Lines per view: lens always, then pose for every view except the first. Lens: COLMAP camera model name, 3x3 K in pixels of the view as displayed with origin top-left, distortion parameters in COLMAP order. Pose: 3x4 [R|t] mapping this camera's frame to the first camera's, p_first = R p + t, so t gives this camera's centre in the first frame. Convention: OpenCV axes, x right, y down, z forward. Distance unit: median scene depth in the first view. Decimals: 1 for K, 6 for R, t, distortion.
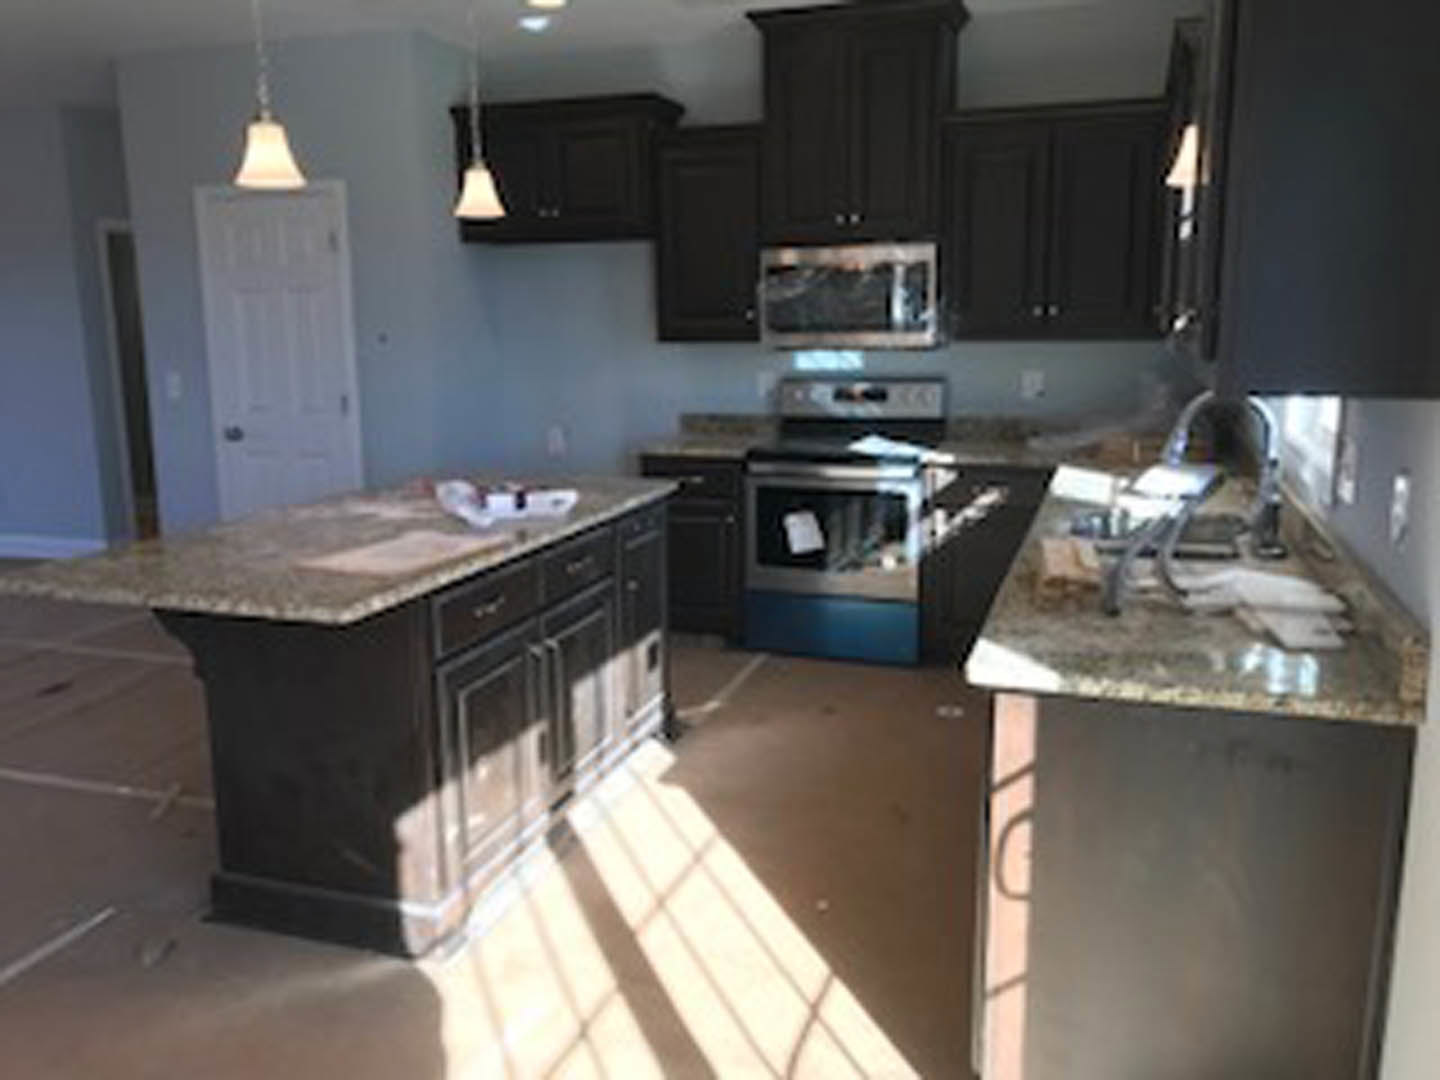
lens RADIAL K [[1167.2, 0, 721.0], [0, 1167.2, 531.0], [0, 0, 1]] dist [0.014130, 0.001288]
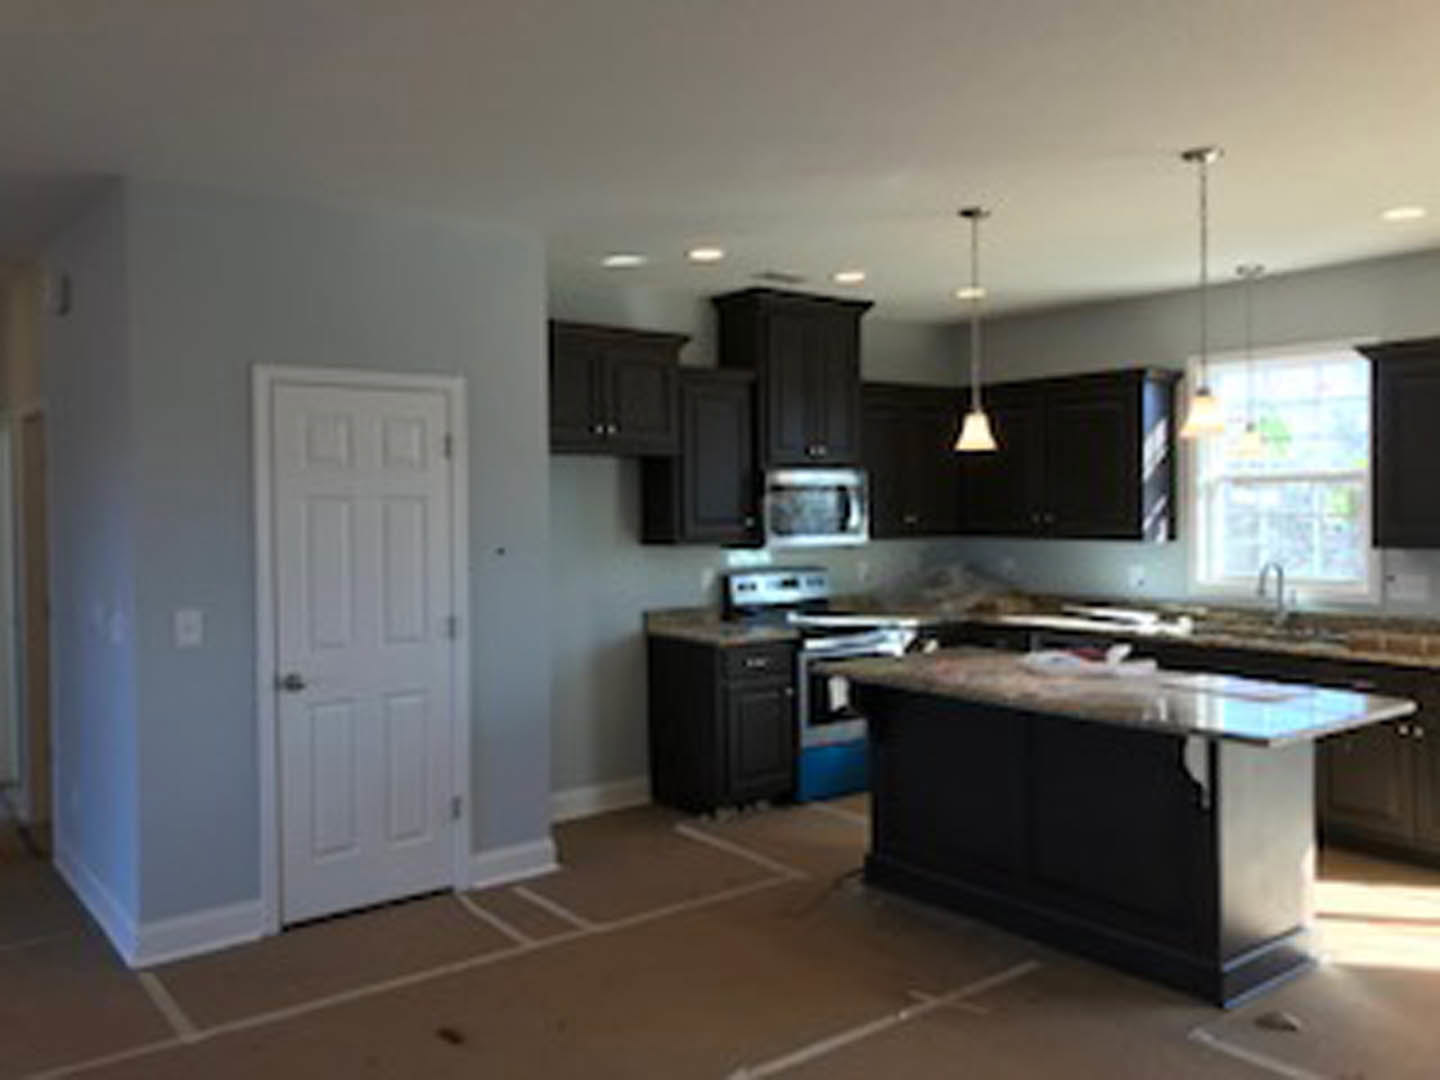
lens RADIAL K [[1167.2, 0, 721.0], [0, 1167.2, 531.0], [0, 0, 1]] dist [0.014130, 0.001288]
pose [[0.548674, -0.016458, 0.835874, -1.006100], [0.157320, 0.983978, -0.083892, -0.081428], [-0.821101, 0.177529, 0.542472, 0.386317]]
